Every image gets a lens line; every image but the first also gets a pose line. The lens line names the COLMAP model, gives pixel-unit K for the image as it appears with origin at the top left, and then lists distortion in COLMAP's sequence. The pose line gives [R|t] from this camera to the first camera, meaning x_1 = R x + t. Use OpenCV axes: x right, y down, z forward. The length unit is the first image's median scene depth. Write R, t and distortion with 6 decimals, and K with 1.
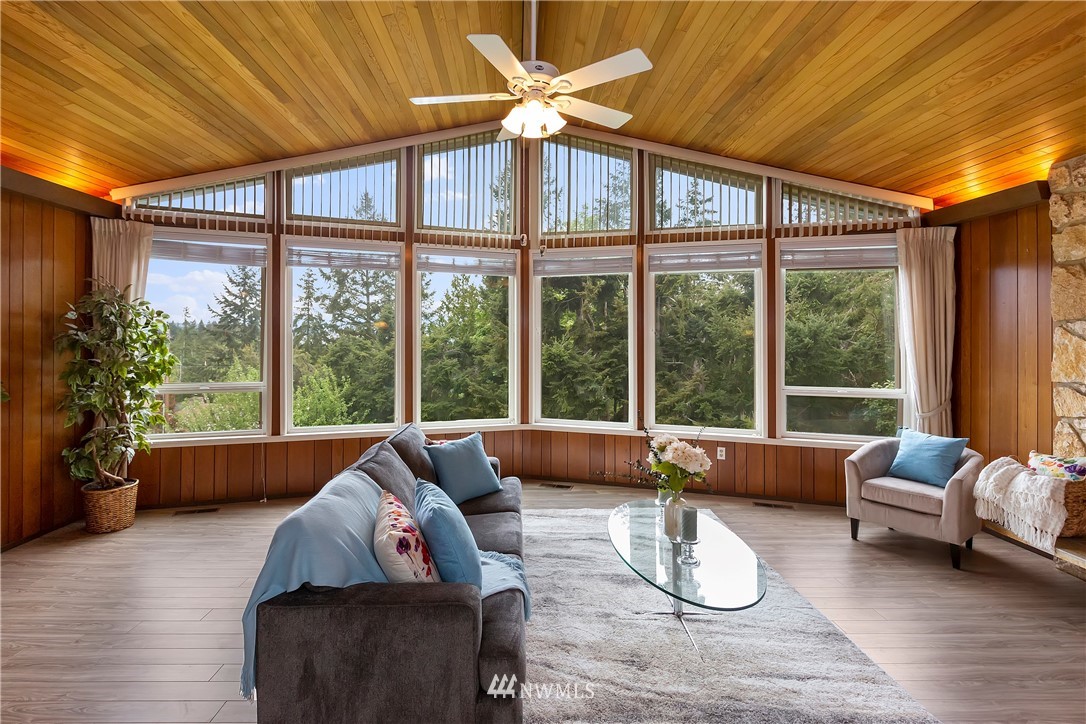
lens RADIAL K [[518.5, 0, 551.7], [0, 518.5, 331.1], [0, 0, 1]] dist [-0.000844, 0.000780]
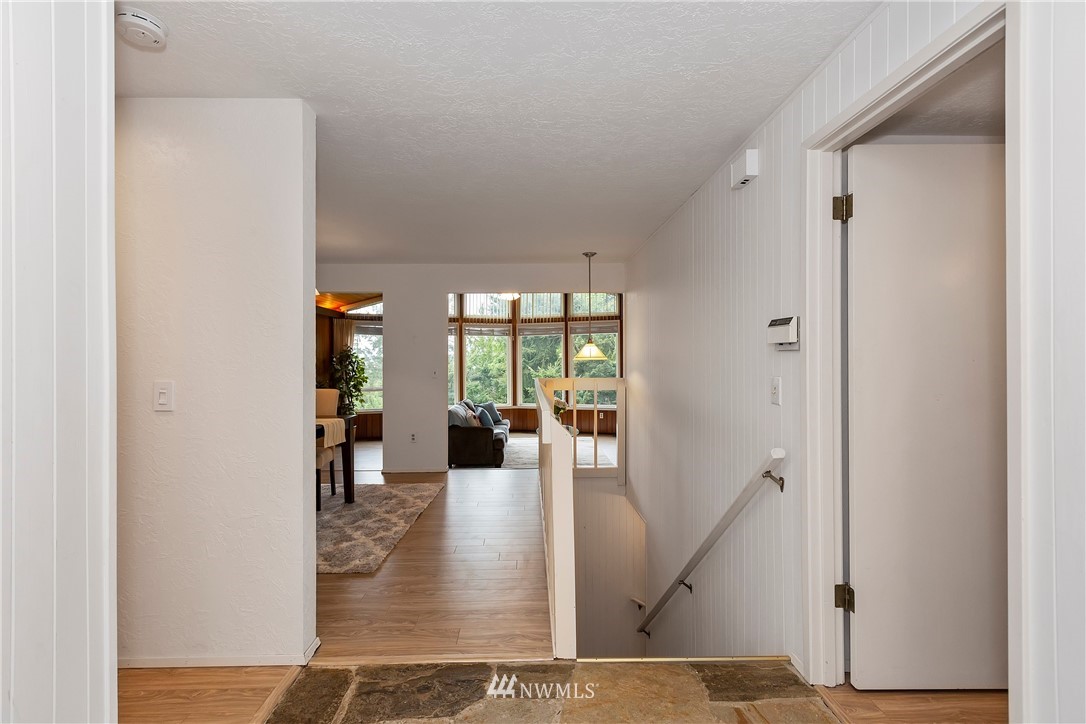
lens RADIAL K [[518.5, 0, 539.2], [0, 518.5, 357.1], [0, 0, 1]] dist [-0.000844, 0.000780]
pose [[0.998202, -0.016944, -0.057497, 0.183775], [0.016946, 0.999856, -0.000440, -0.019277], [0.057497, -0.000535, 0.998346, -1.197845]]
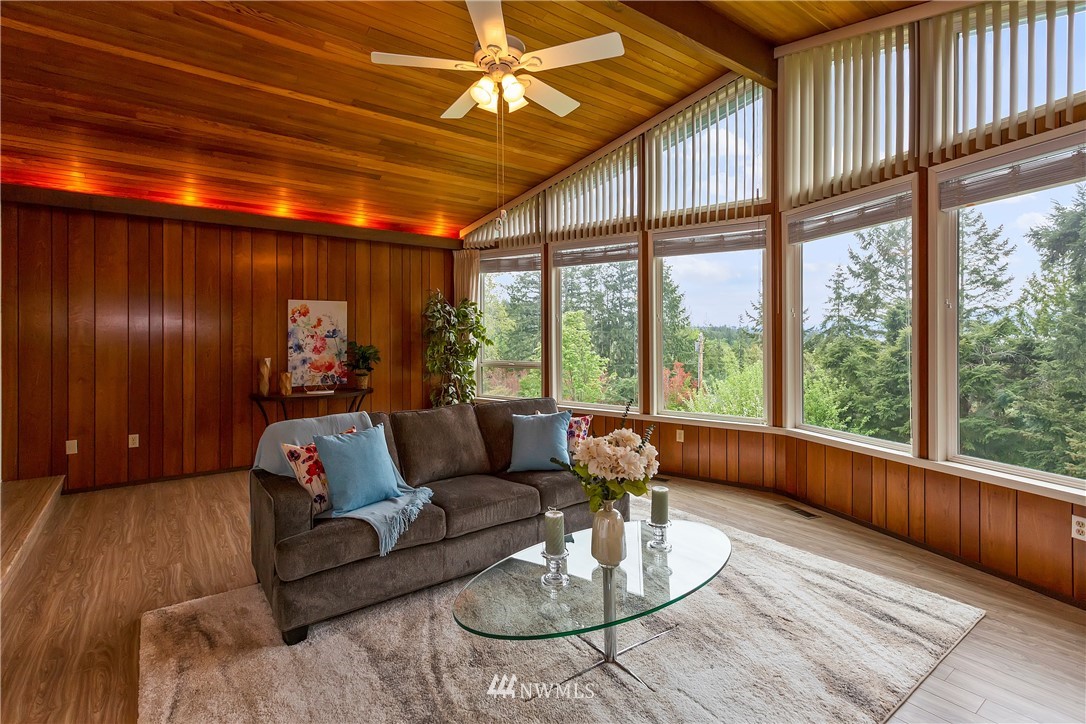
lens RADIAL K [[518.5, 0, 536.9], [0, 518.5, 327.8], [0, 0, 1]] dist [-0.000844, 0.000780]
pose [[0.540767, -0.024849, -0.840805, 0.474786], [0.014111, 0.999691, -0.020469, 0.038584], [0.841054, -0.000796, 0.540951, 0.284505]]
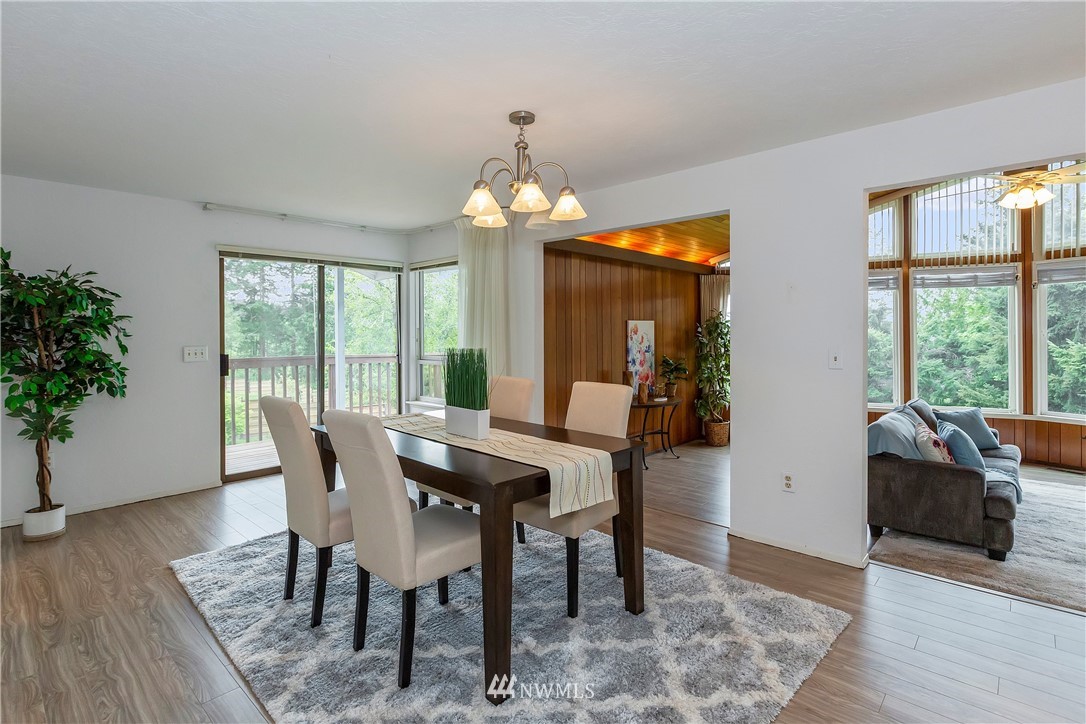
lens RADIAL K [[523.4, 0, 532.0], [0, 523.4, 333.7], [0, 0, 1]] dist [-0.000843, -0.002473]
pose [[0.670377, -0.014312, -0.741882, 0.072025], [0.020515, 0.999789, -0.000749, -0.022712], [0.741737, -0.014717, 0.670530, -0.611055]]
